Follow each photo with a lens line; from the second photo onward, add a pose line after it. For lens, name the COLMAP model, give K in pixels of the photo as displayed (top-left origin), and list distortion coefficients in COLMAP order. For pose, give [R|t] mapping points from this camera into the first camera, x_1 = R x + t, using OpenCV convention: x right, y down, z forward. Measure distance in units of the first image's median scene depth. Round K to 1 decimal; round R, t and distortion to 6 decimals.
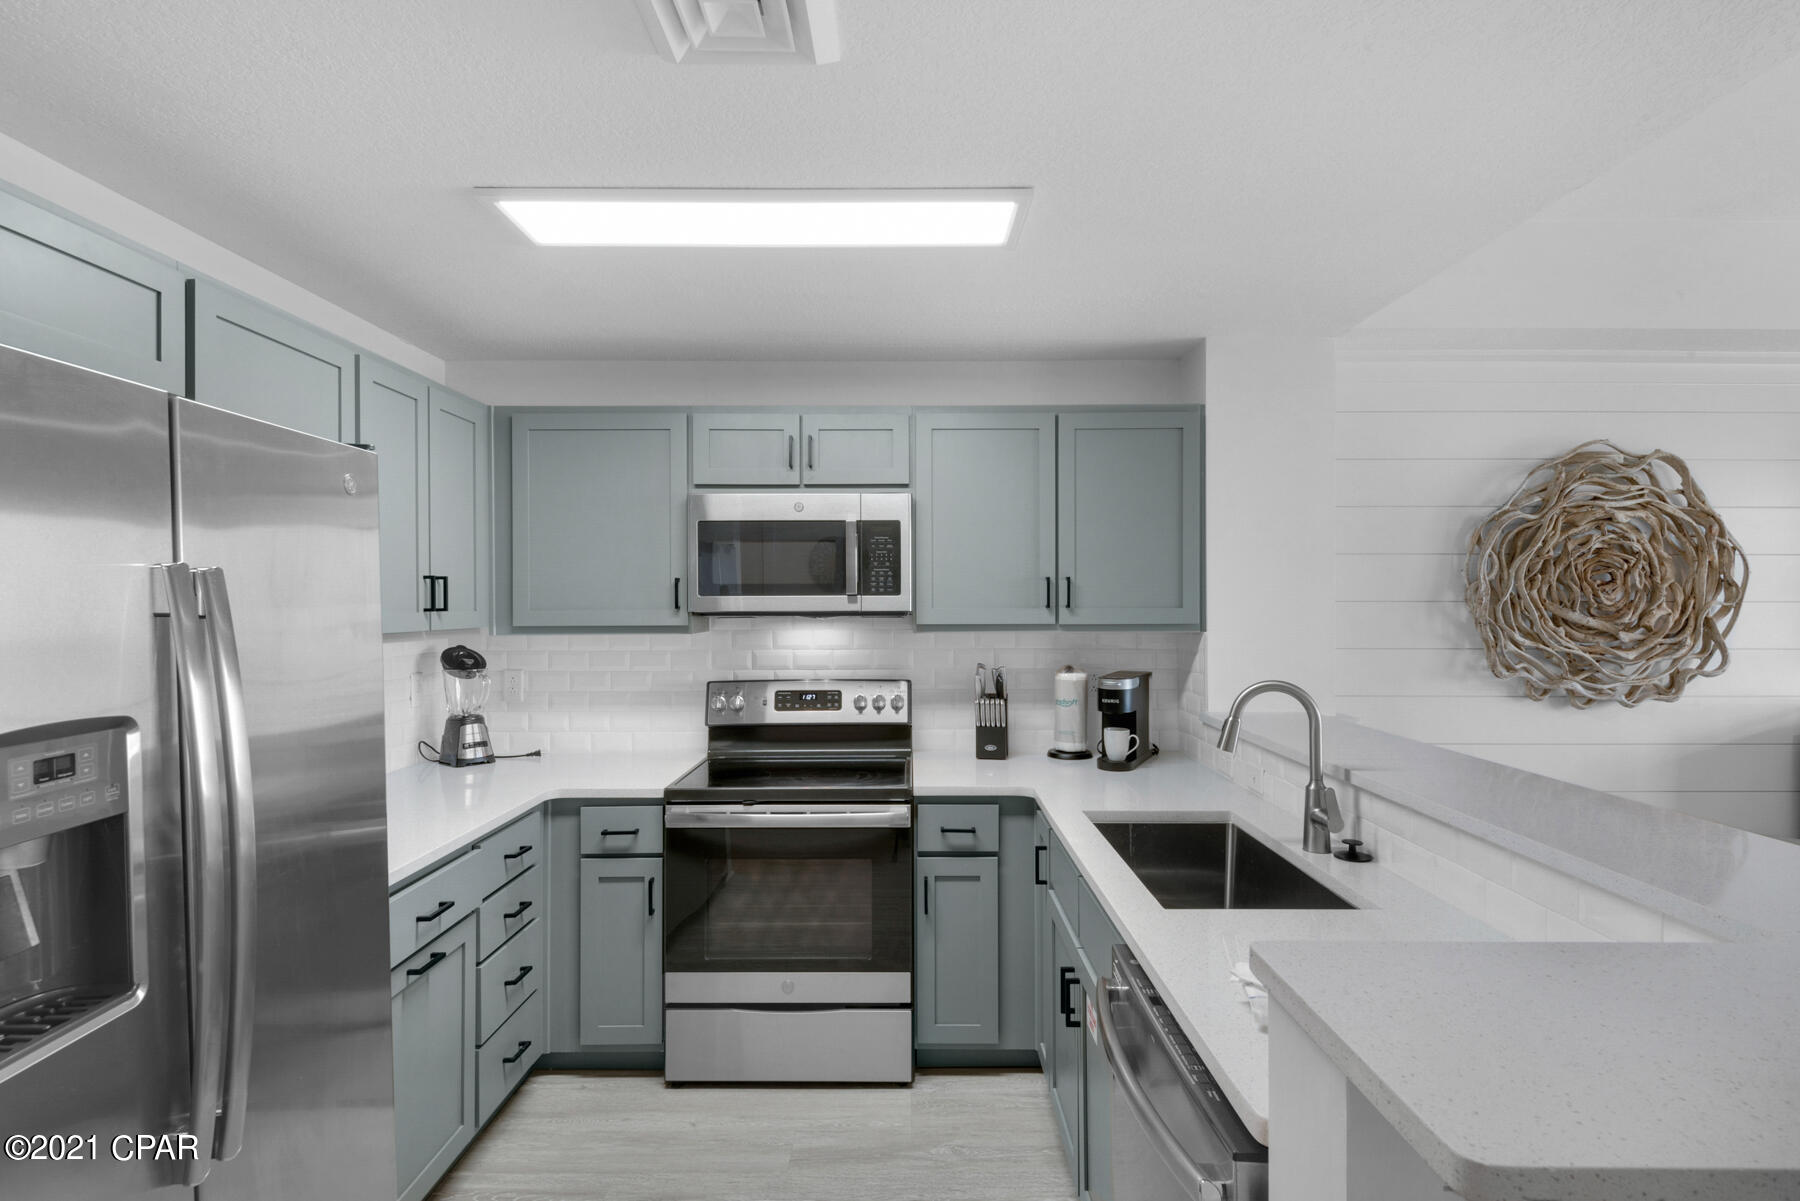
lens RADIAL K [[889.3, 0, 905.9], [0, 889.3, 598.2], [0, 0, 1]] dist [0.011597, -0.012169]
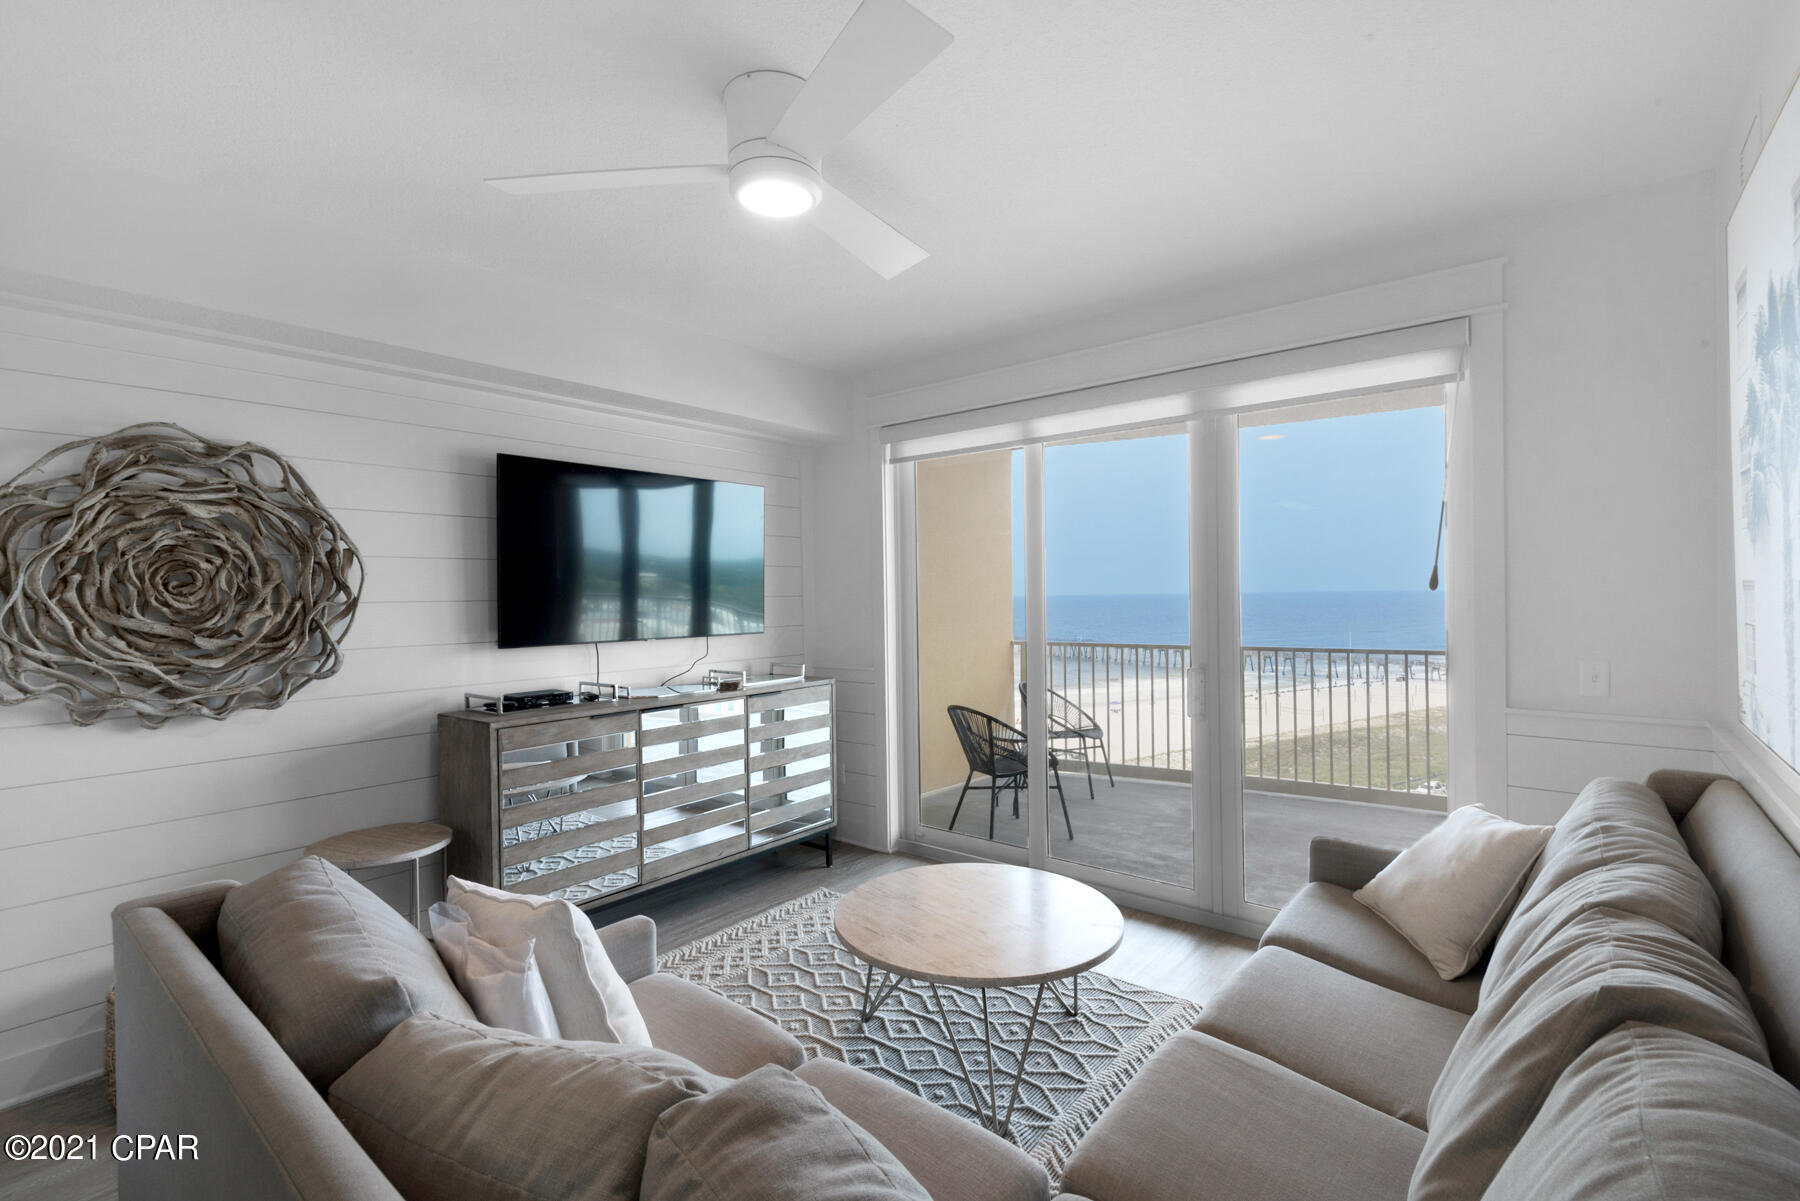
lens RADIAL K [[837.2, 0, 906.2], [0, 837.2, 608.9], [0, 0, 1]] dist [0.007513, -0.002423]
pose [[0.611080, -0.026025, 0.791141, 0.569544], [0.017375, 0.999660, 0.019463, 0.003359], [-0.791378, 0.001853, 0.611324, -0.086539]]
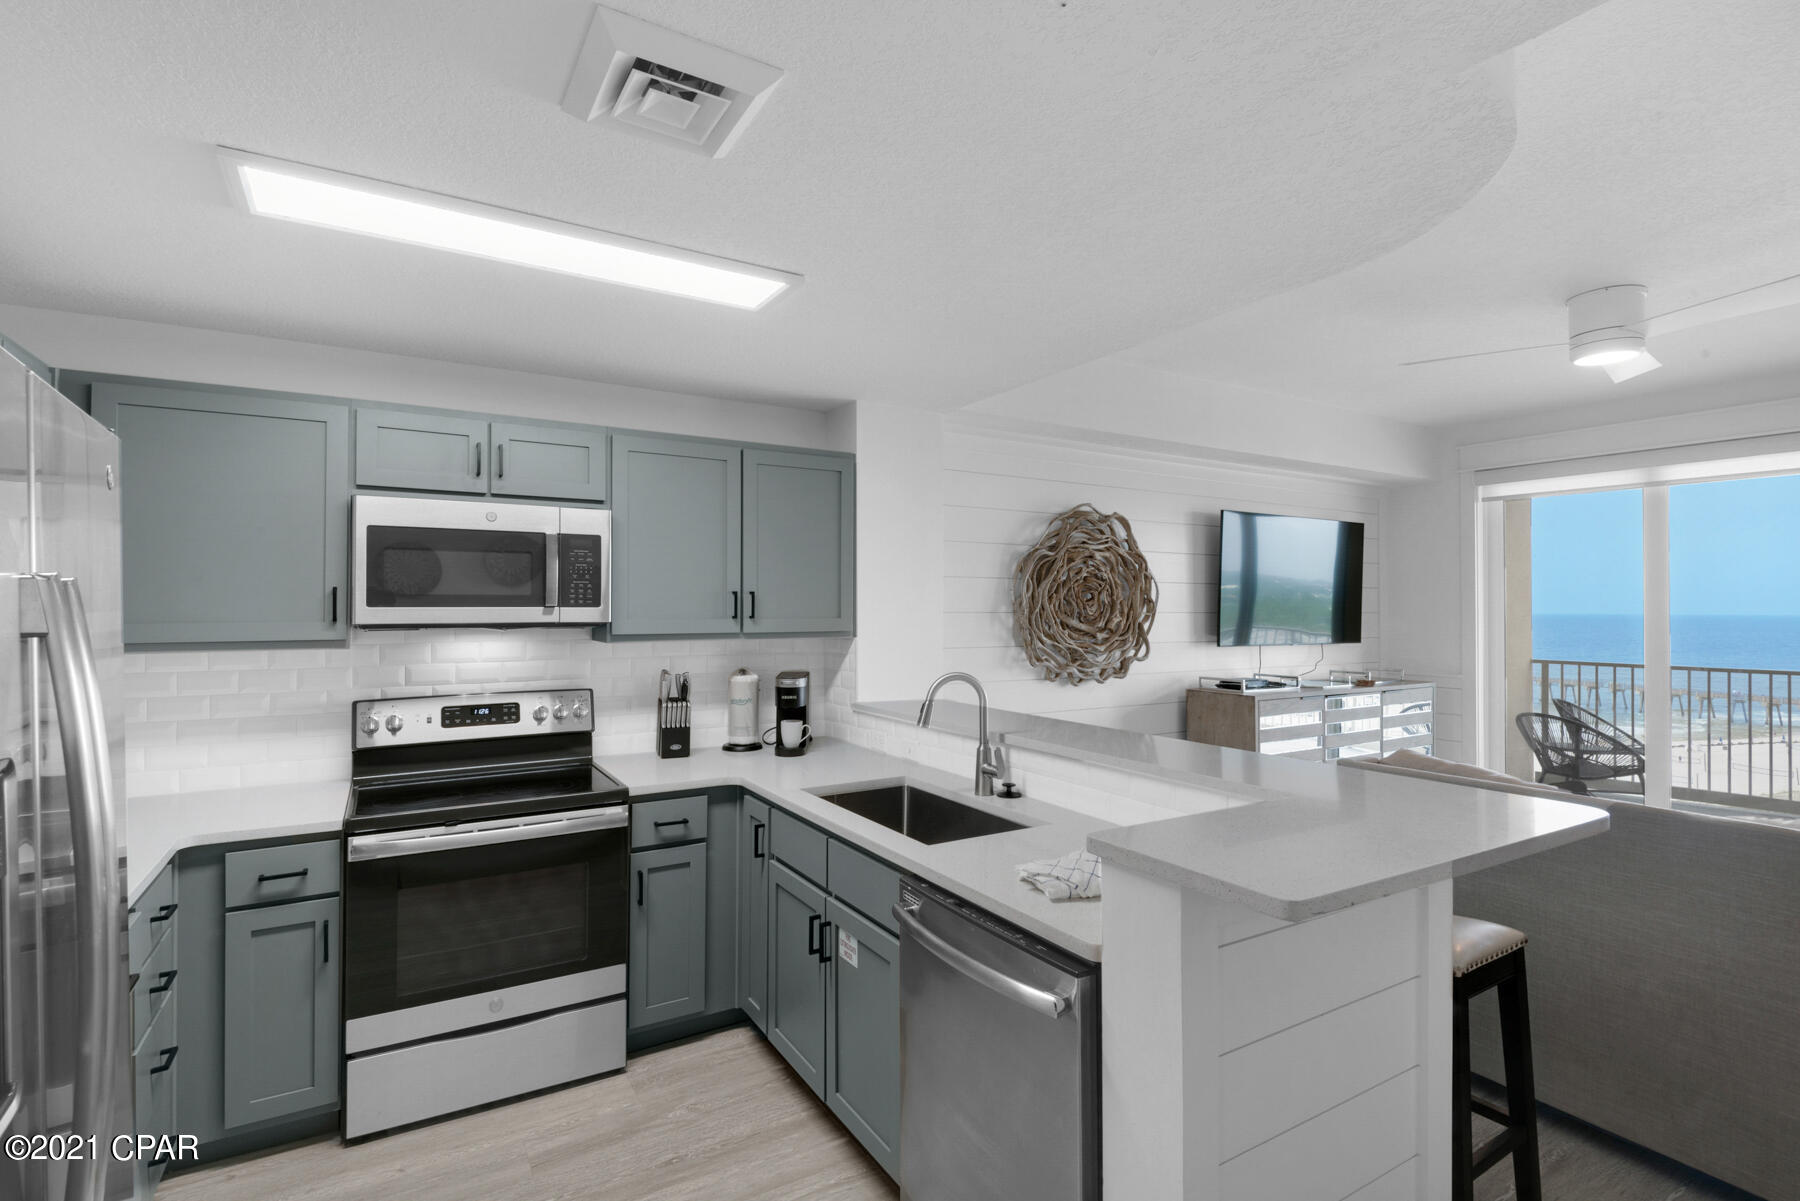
lens RADIAL K [[853.1, 0, 899.1], [0, 853.1, 592.8], [0, 0, 1]] dist [0.002291, -0.004985]
pose [[0.854312, 0.011039, 0.519643, -0.215810], [-0.002328, 0.999846, -0.017414, -0.003194], [-0.519755, 0.013667, 0.854206, -0.038219]]
